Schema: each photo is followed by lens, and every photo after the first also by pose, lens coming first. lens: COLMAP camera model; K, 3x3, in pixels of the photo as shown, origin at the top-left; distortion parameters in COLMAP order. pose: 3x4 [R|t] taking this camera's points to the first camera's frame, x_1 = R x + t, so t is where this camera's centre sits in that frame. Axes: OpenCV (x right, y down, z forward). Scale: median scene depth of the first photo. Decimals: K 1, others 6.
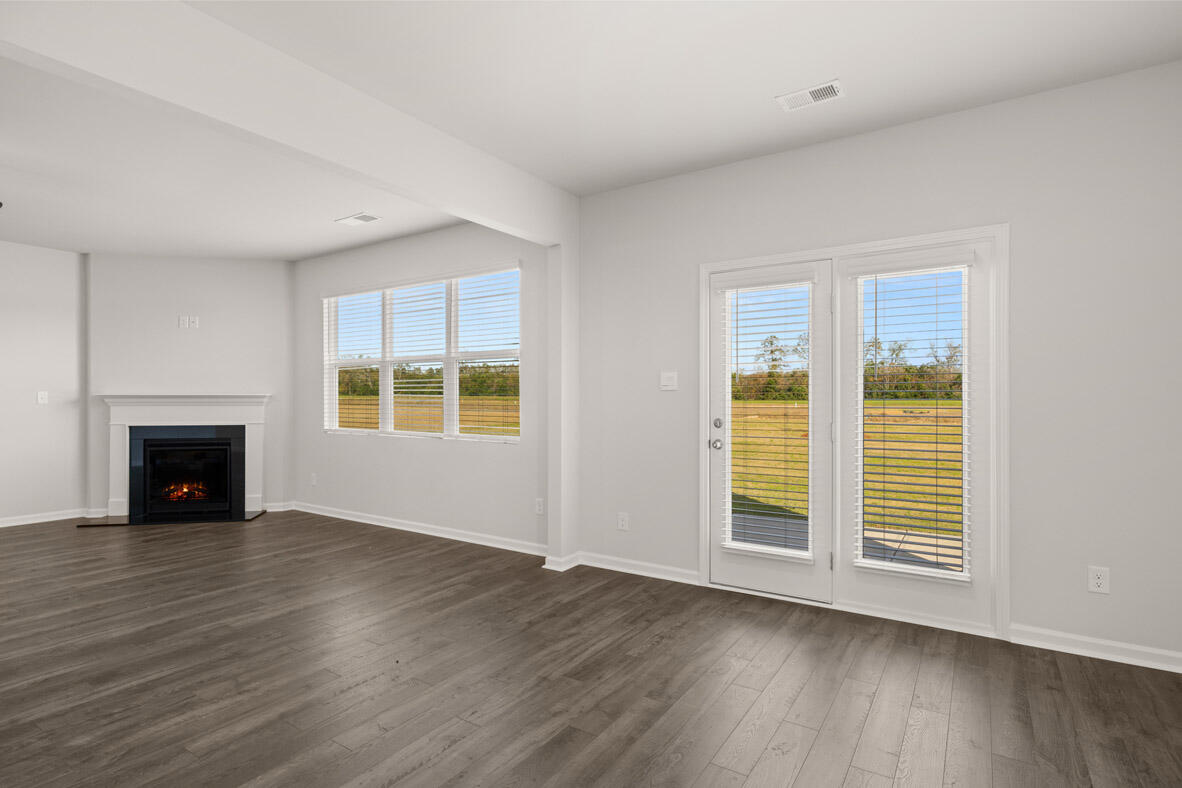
lens RADIAL K [[590.9, 0, 591.0], [0, 590.9, 394.0], [0, 0, 1]] dist [-0.001205, -0.000206]
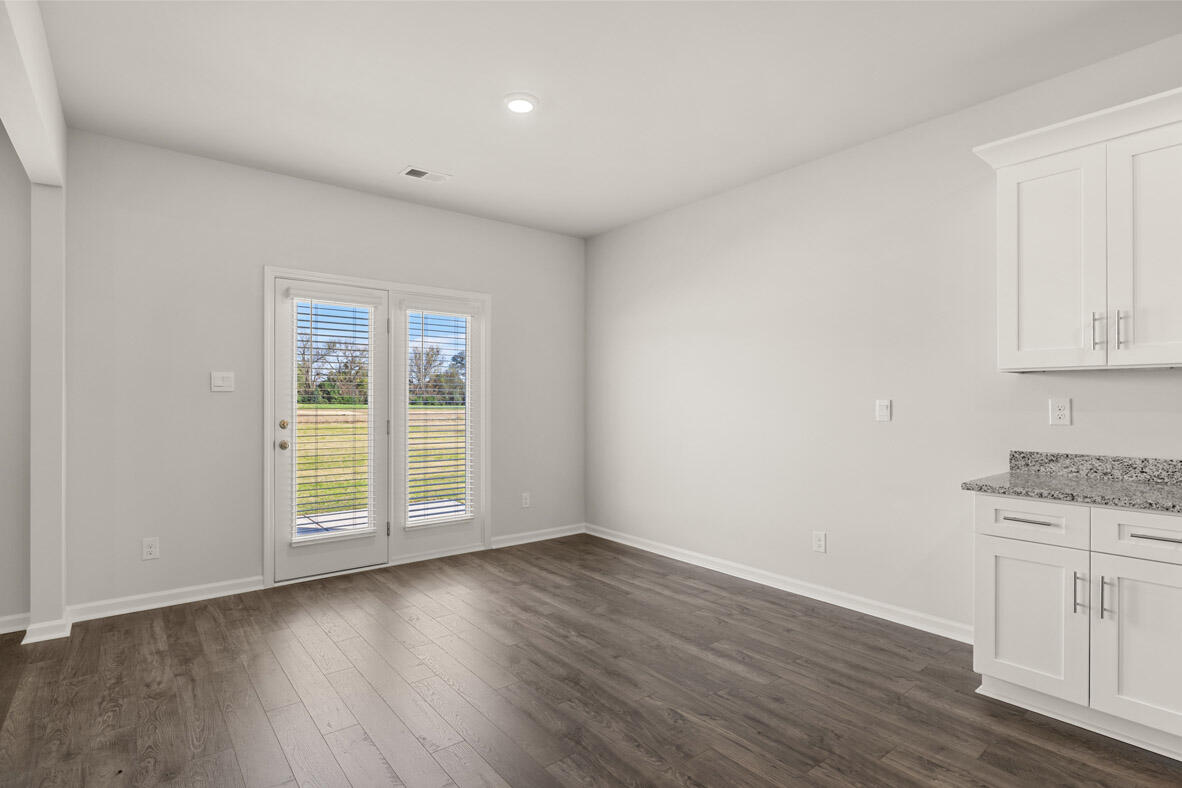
lens RADIAL K [[590.9, 0, 591.0], [0, 590.9, 394.0], [0, 0, 1]] dist [-0.001205, -0.000206]
pose [[0.313183, 0.011162, 0.949627, -0.639226], [-0.012737, 0.999890, -0.007553, -0.002915], [-0.949607, -0.009730, 0.313291, 0.185134]]
